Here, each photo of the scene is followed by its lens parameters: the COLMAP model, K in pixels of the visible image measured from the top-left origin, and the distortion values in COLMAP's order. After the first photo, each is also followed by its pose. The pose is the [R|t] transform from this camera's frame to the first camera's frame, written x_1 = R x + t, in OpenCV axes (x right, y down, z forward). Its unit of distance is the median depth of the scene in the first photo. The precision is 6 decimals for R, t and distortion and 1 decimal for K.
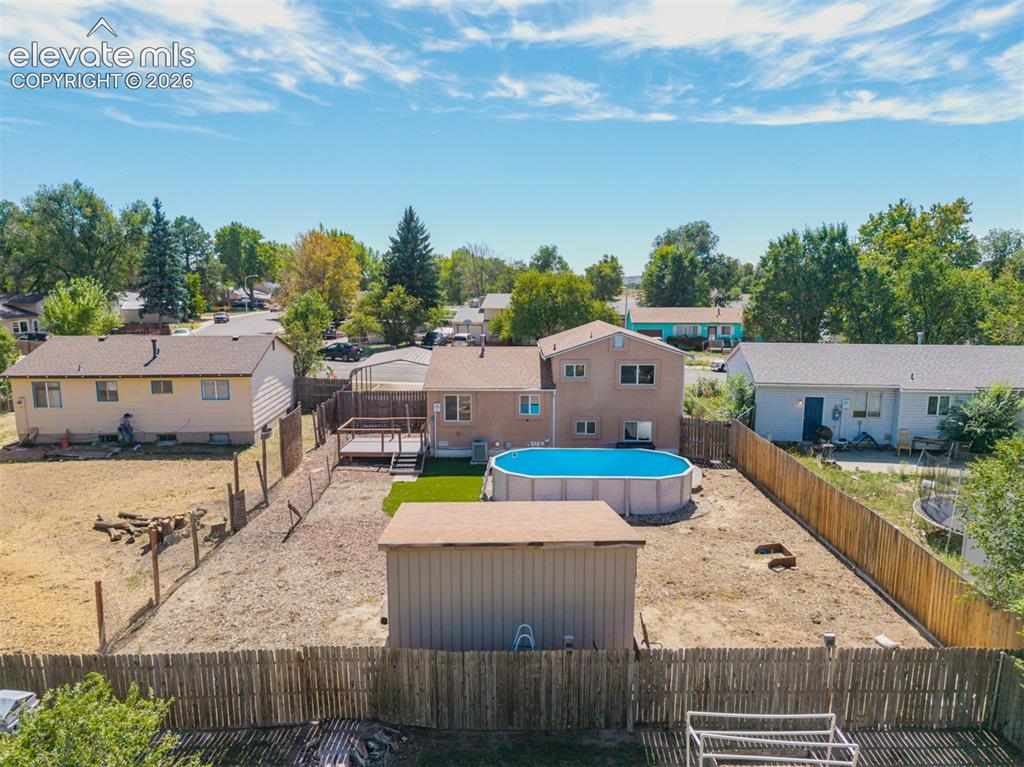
lens RADIAL K [[680.3, 0, 514.4], [0, 680.3, 387.7], [0, 0, 1]] dist [0.047902, -0.057337]
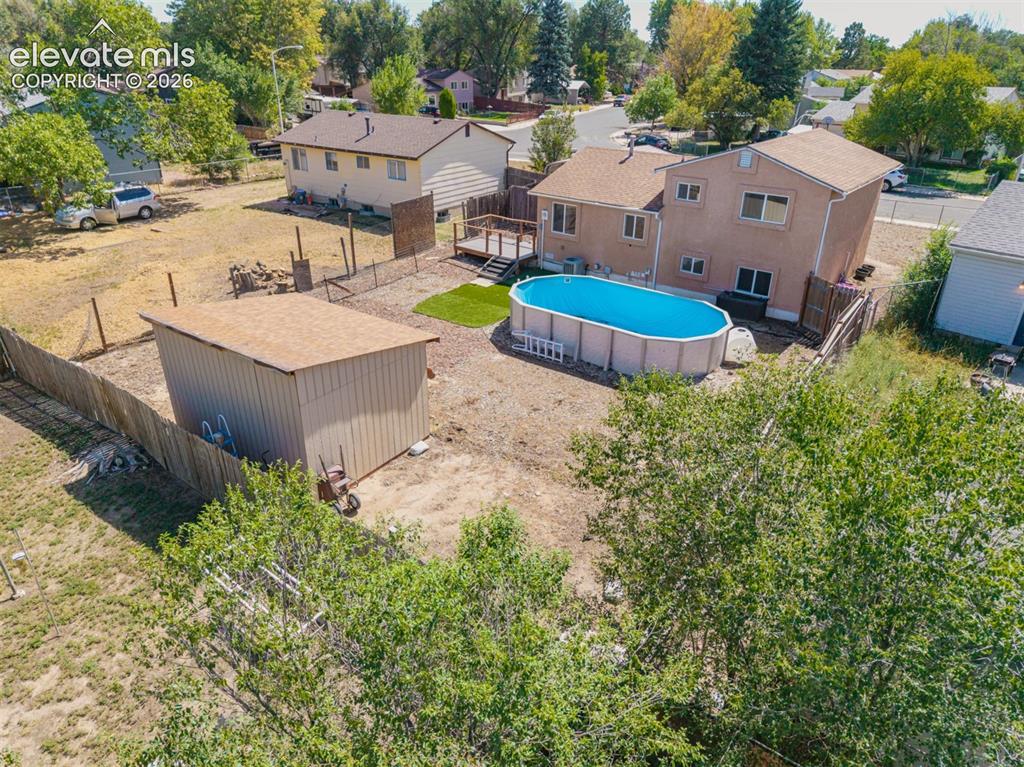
lens RADIAL K [[680.3, 0, 514.4], [0, 680.3, 387.7], [0, 0, 1]] dist [0.047902, -0.057337]
pose [[0.792345, 0.281276, -0.541362, 0.454892], [-0.115220, 0.940397, 0.319966, -0.046590], [0.599094, -0.191148, 0.777528, 0.207856]]
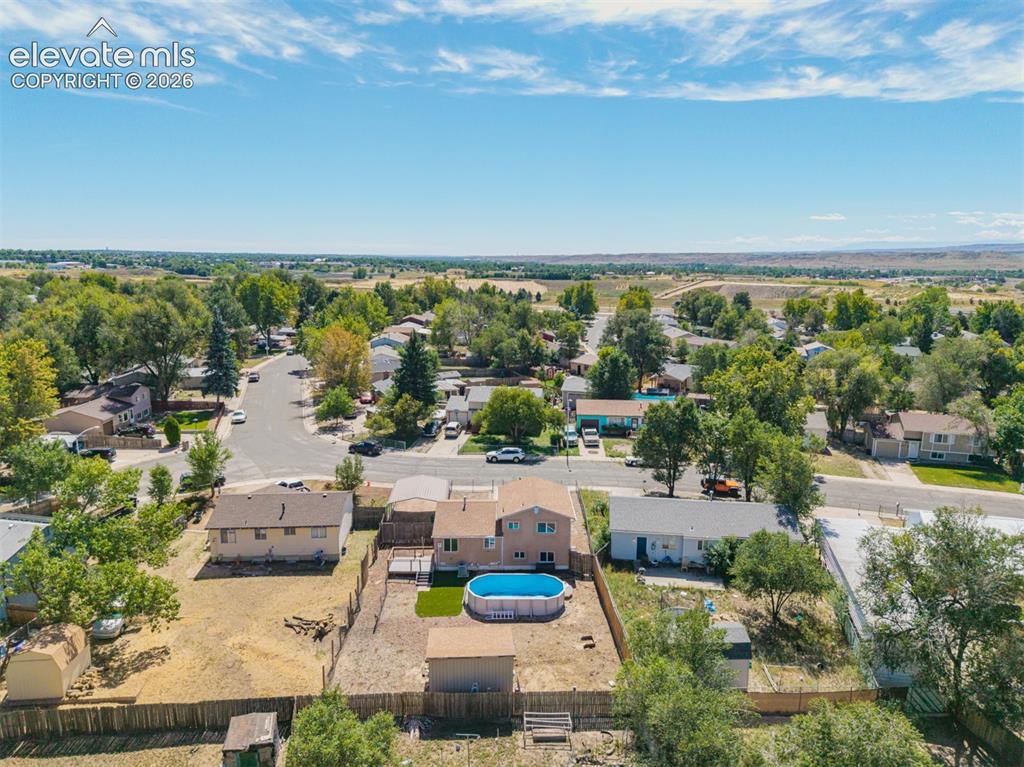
lens RADIAL K [[680.3, 0, 514.4], [0, 680.3, 387.7], [0, 0, 1]] dist [0.047902, -0.057337]
pose [[0.999841, 0.003921, 0.017423, 0.061340], [-0.004386, 0.999632, 0.026756, -0.484655], [-0.017311, -0.026828, 0.999490, -0.926614]]
